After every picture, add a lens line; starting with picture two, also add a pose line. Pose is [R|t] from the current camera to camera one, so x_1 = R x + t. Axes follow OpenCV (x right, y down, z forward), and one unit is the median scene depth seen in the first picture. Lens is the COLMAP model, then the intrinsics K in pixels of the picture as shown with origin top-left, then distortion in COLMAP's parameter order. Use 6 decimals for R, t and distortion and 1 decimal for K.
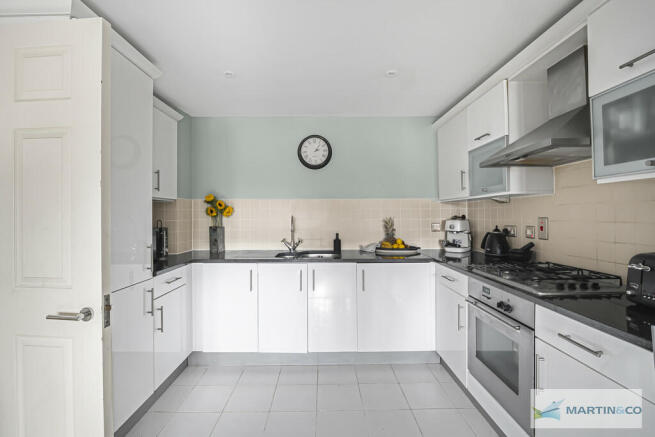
lens RADIAL K [[298.6, 0, 324.7], [0, 298.6, 215.4], [0, 0, 1]] dist [-0.015178, -0.001319]
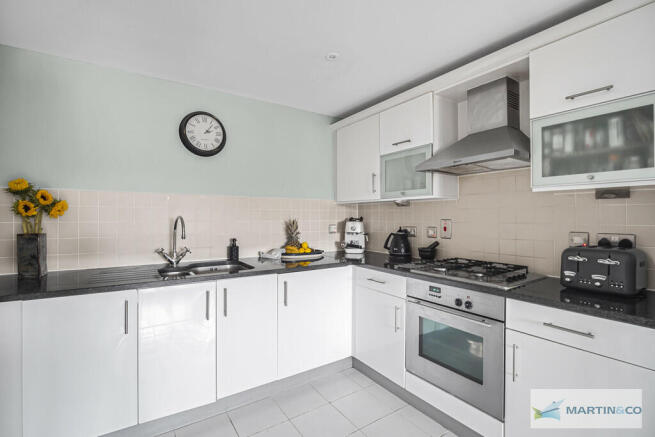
lens RADIAL K [[298.6, 0, 324.7], [0, 298.6, 215.4], [0, 0, 1]] dist [-0.015178, -0.001319]
pose [[0.836939, 0.008469, 0.547231, -0.247059], [-0.005730, 0.999961, -0.006713, 0.001660], [-0.547266, 0.002483, 0.836955, 0.240768]]
